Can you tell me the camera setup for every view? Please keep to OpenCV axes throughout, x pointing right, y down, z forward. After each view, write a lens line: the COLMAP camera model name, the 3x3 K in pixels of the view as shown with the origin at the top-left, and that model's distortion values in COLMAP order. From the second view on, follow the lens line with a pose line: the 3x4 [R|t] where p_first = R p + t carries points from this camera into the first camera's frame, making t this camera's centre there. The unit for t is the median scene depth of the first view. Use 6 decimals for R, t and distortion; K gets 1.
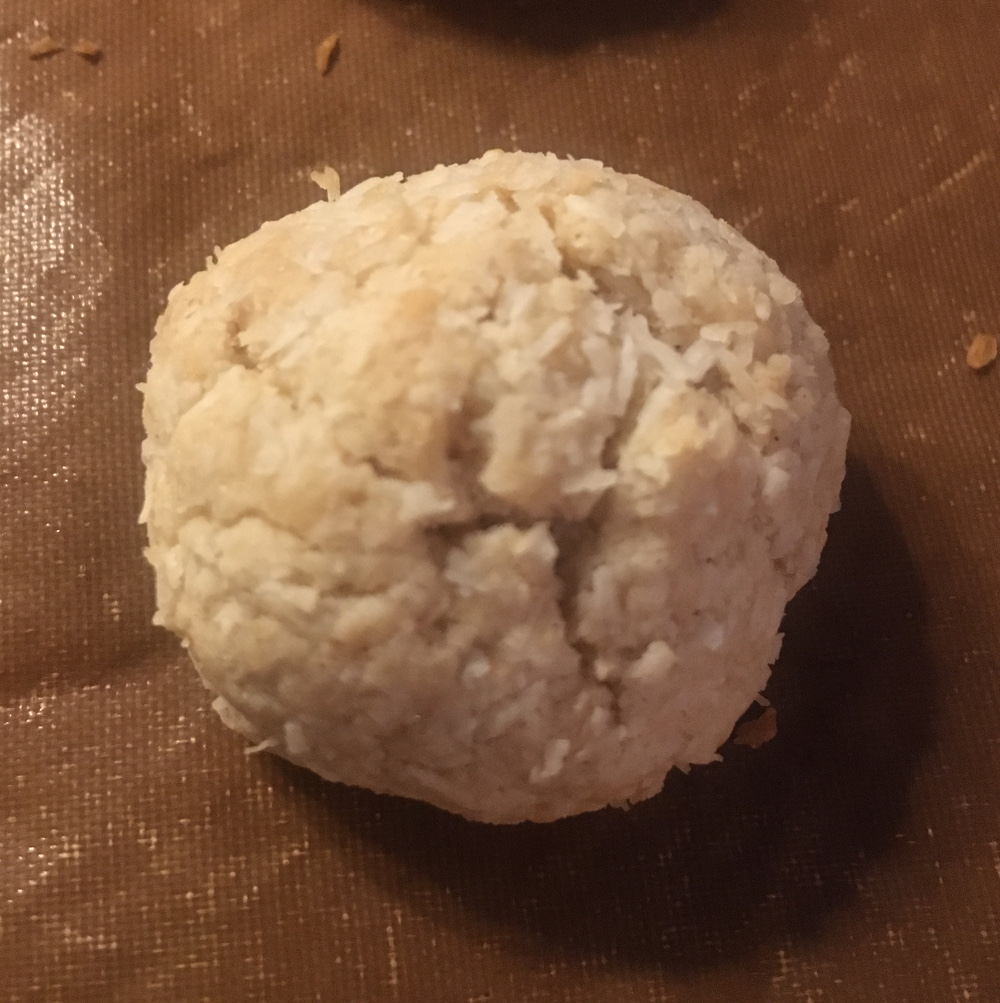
lens RADIAL K [[1440.5, 0, 500.1], [0, 1440.5, 501.4], [0, 0, 1]] dist [-0.026081, 0.000000]
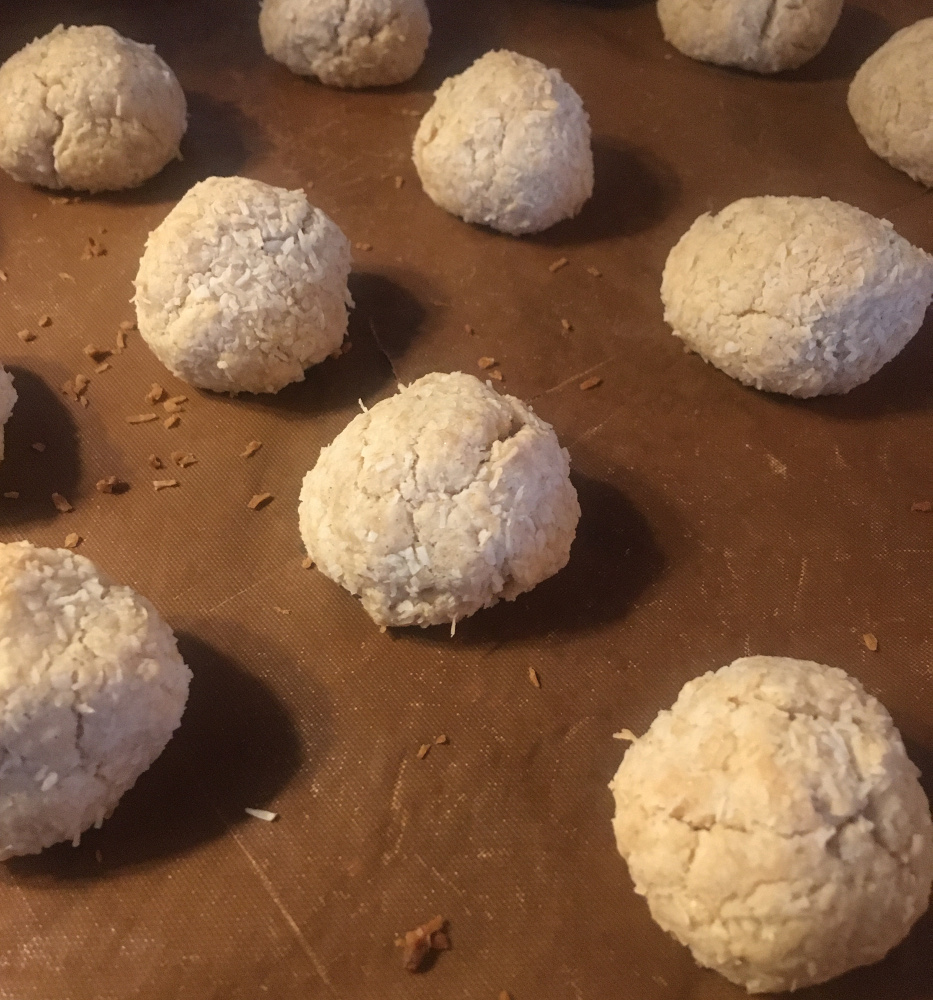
lens RADIAL K [[1125.4, 0, 466.5], [0, 1125.4, 500.2], [0, 0, 1]] dist [0.008873, 0.000000]
pose [[0.831161, -0.466496, 0.302578, -0.804744], [0.529422, 0.830277, -0.174217, -0.424371], [-0.169953, 0.304994, 0.937067, -0.759385]]
